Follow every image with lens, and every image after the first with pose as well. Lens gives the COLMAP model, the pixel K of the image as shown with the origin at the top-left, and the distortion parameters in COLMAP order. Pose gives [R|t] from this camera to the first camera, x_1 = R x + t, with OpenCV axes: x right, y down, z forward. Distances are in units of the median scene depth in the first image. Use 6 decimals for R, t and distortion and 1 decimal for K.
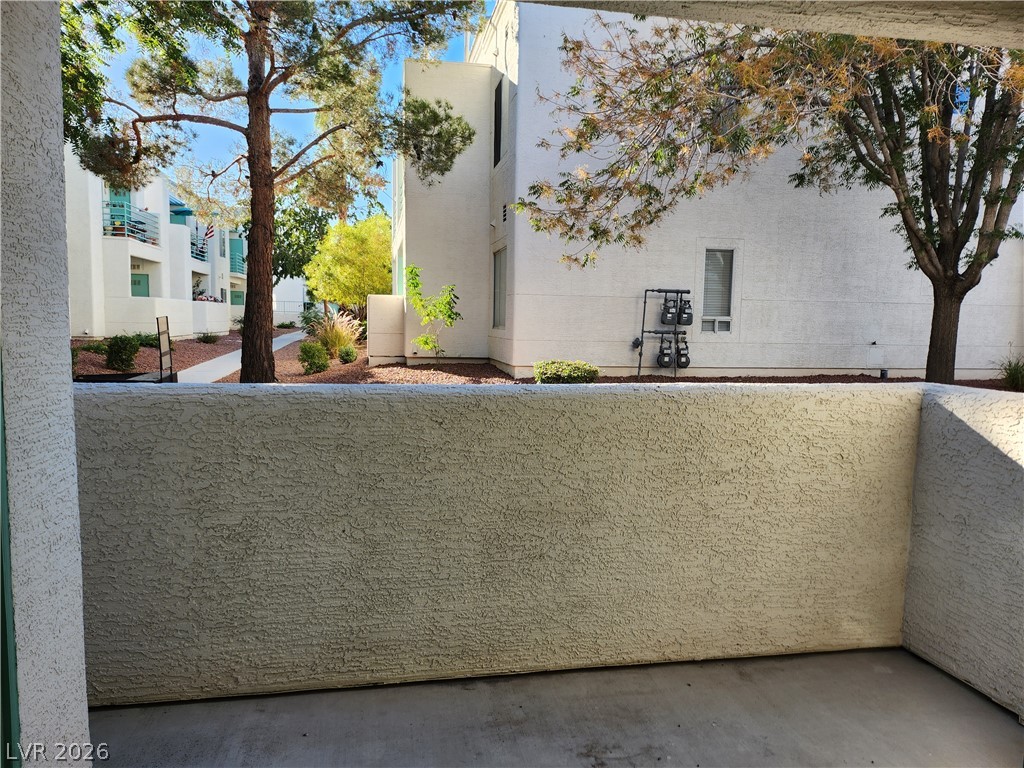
lens RADIAL K [[720.6, 0, 511.7], [0, 720.6, 387.3], [0, 0, 1]] dist [0.052807, -0.044439]
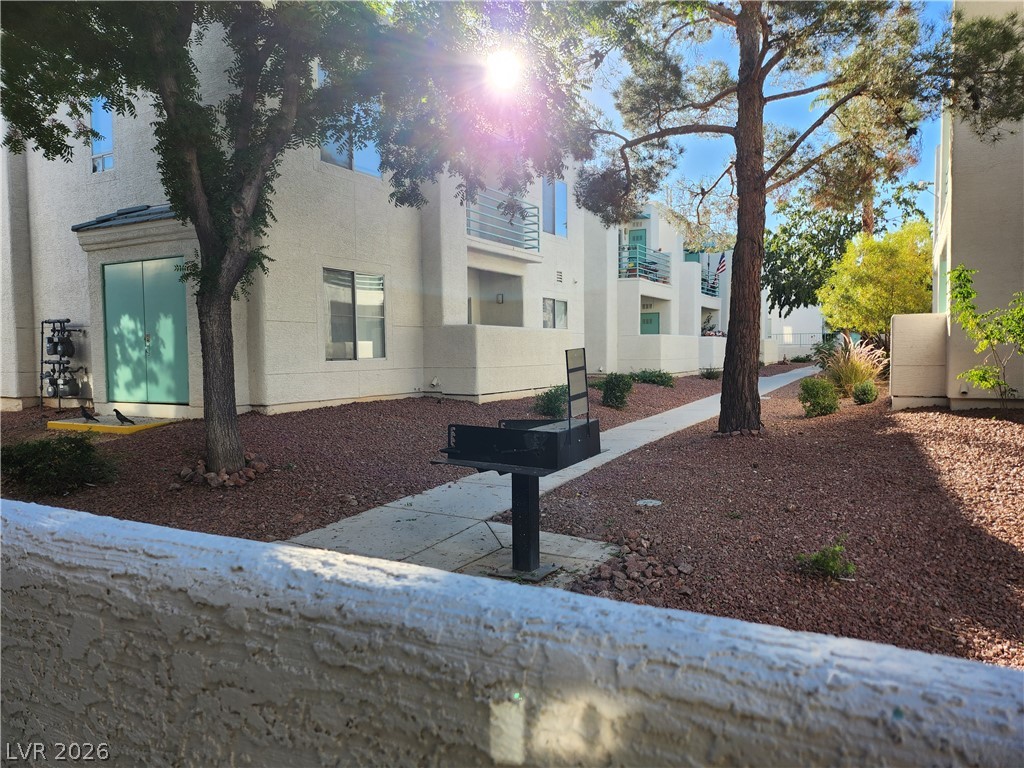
lens RADIAL K [[720.6, 0, 510.6], [0, 720.6, 389.9], [0, 0, 1]] dist [0.052807, -0.044439]
pose [[0.771080, 0.006042, -0.636710, -0.020355], [-0.034237, 0.998902, -0.031984, -0.011799], [0.635818, 0.046461, 0.770440, 0.161356]]
